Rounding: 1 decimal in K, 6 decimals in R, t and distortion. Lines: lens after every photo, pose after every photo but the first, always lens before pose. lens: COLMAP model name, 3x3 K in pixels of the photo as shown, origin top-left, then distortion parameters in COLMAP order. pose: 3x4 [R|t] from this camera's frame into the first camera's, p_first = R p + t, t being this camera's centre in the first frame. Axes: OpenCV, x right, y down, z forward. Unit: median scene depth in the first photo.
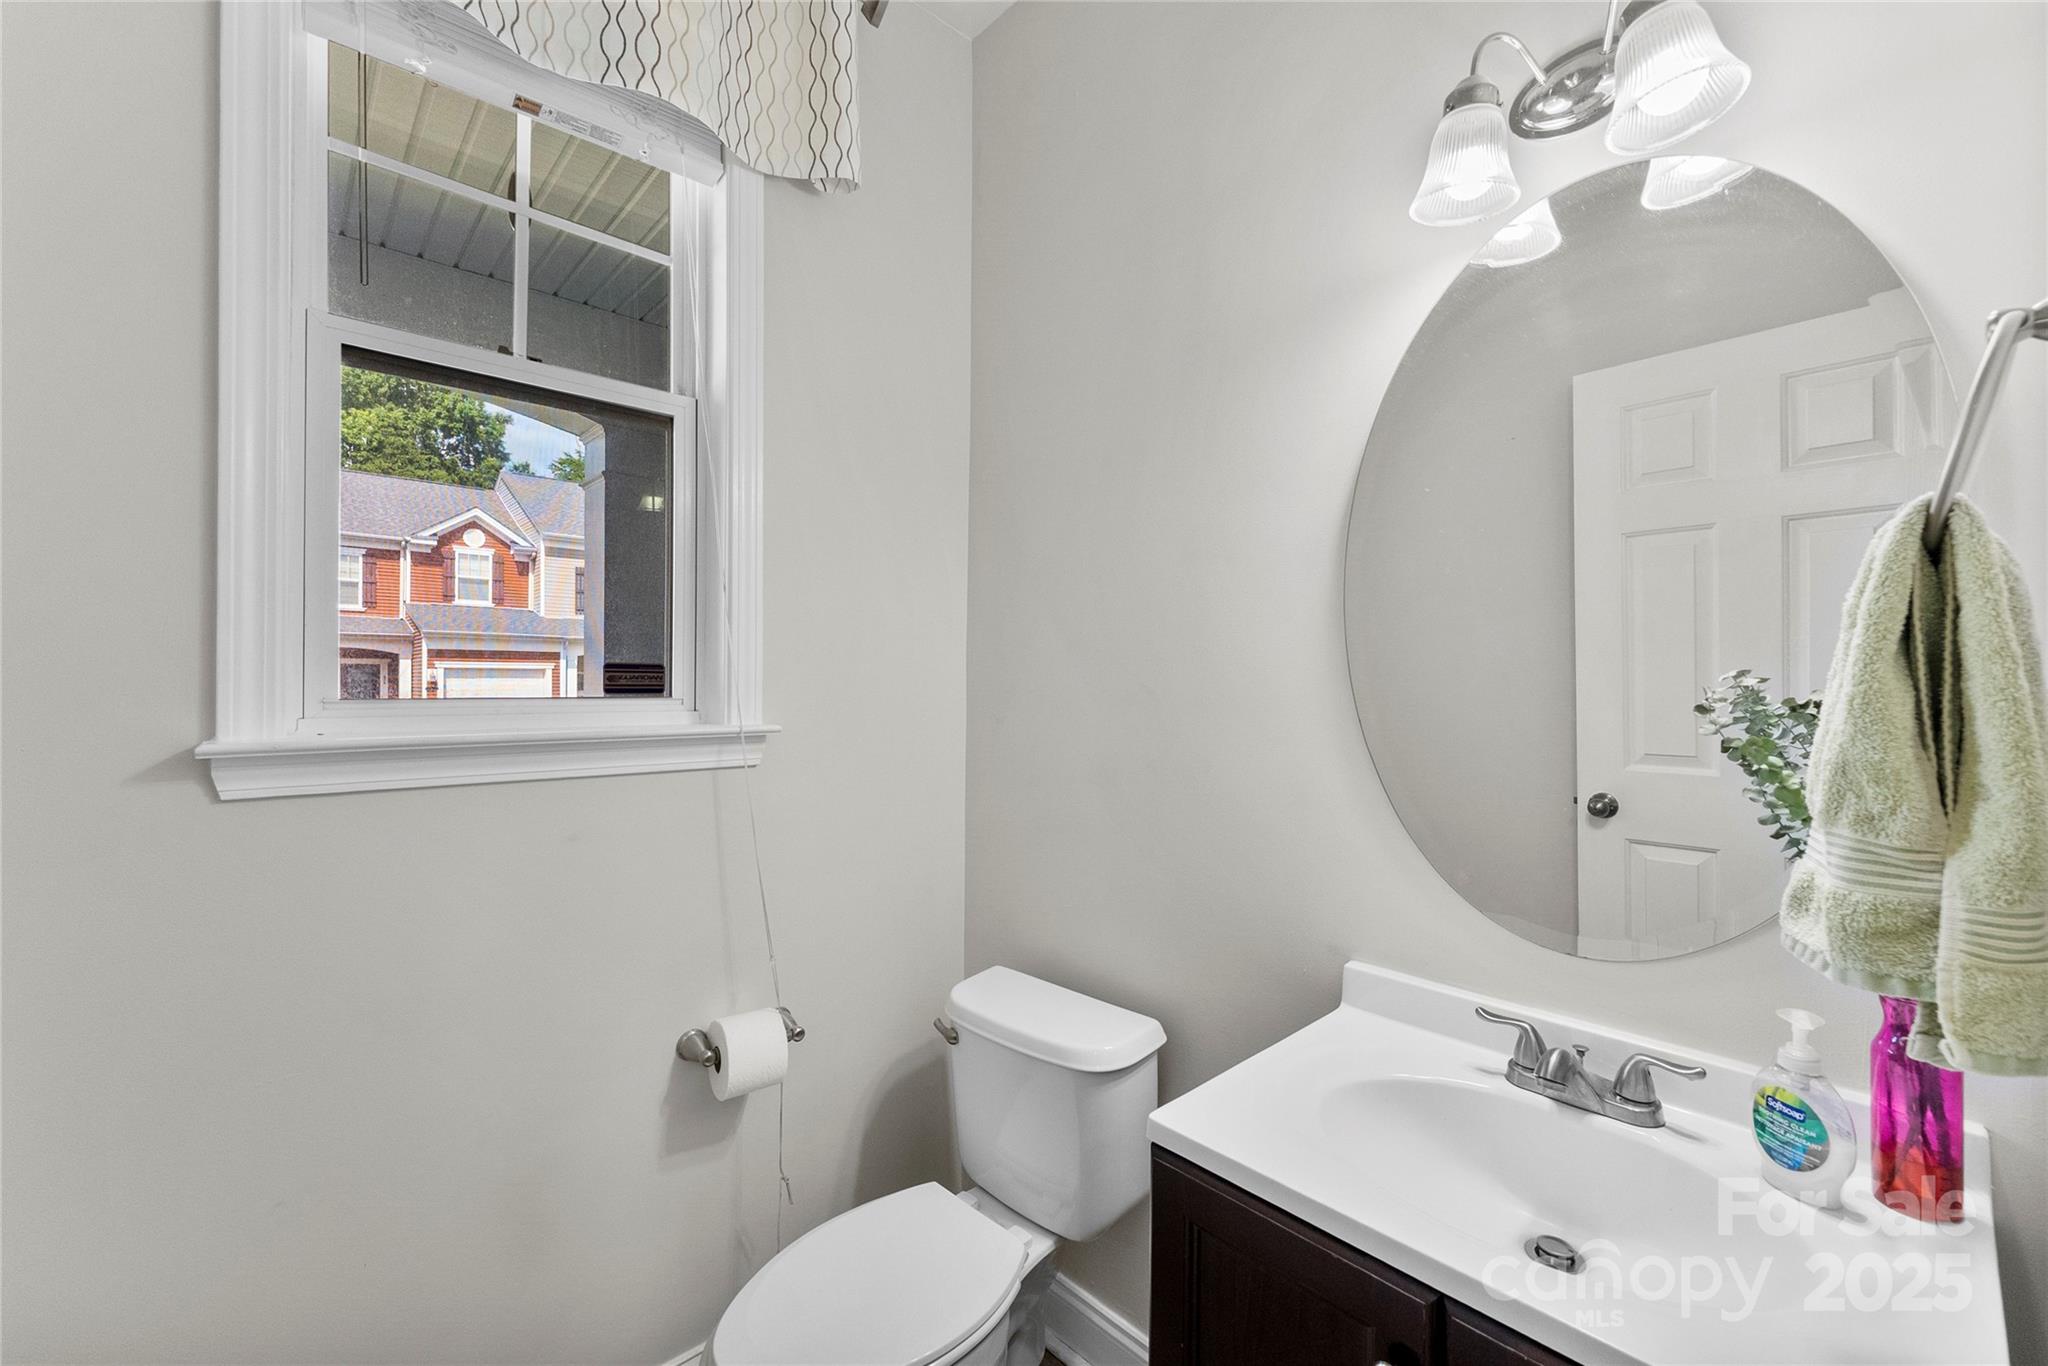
lens RADIAL K [[833.1, 0, 1026.8], [0, 833.1, 680.9], [0, 0, 1]] dist [0.004818, -0.000037]
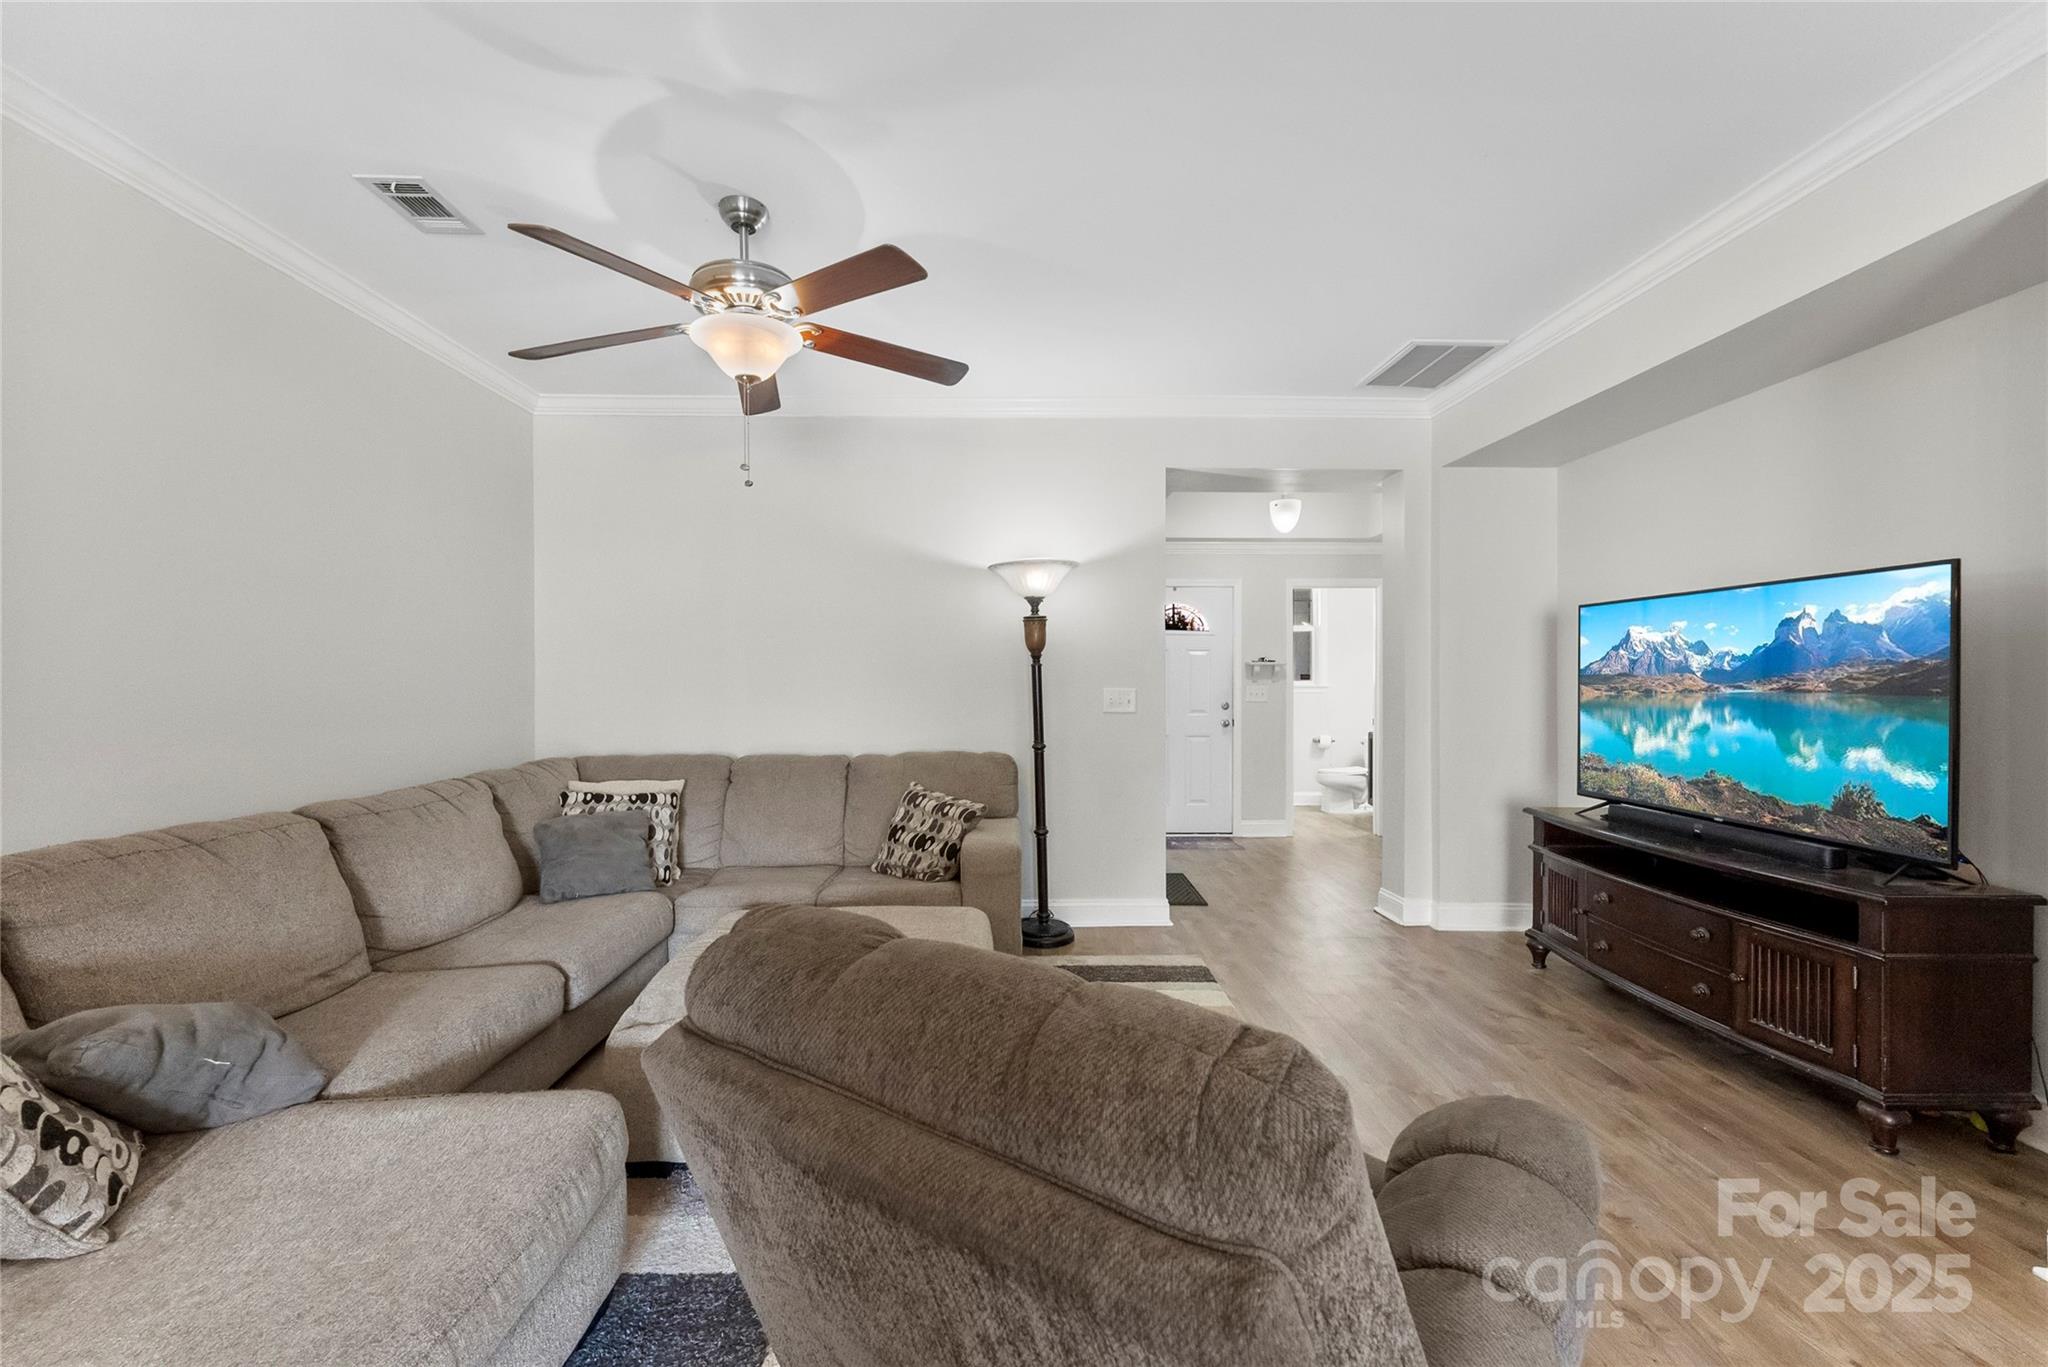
lens RADIAL K [[833.1, 0, 1022.5], [0, 833.1, 681.0], [0, 0, 1]] dist [0.004818, -0.000037]
pose [[0.756677, 0.001743, -0.653787, 1.795651], [0.004004, 0.999965, 0.007300, -0.022103], [0.653777, -0.008141, 0.756644, -4.578119]]
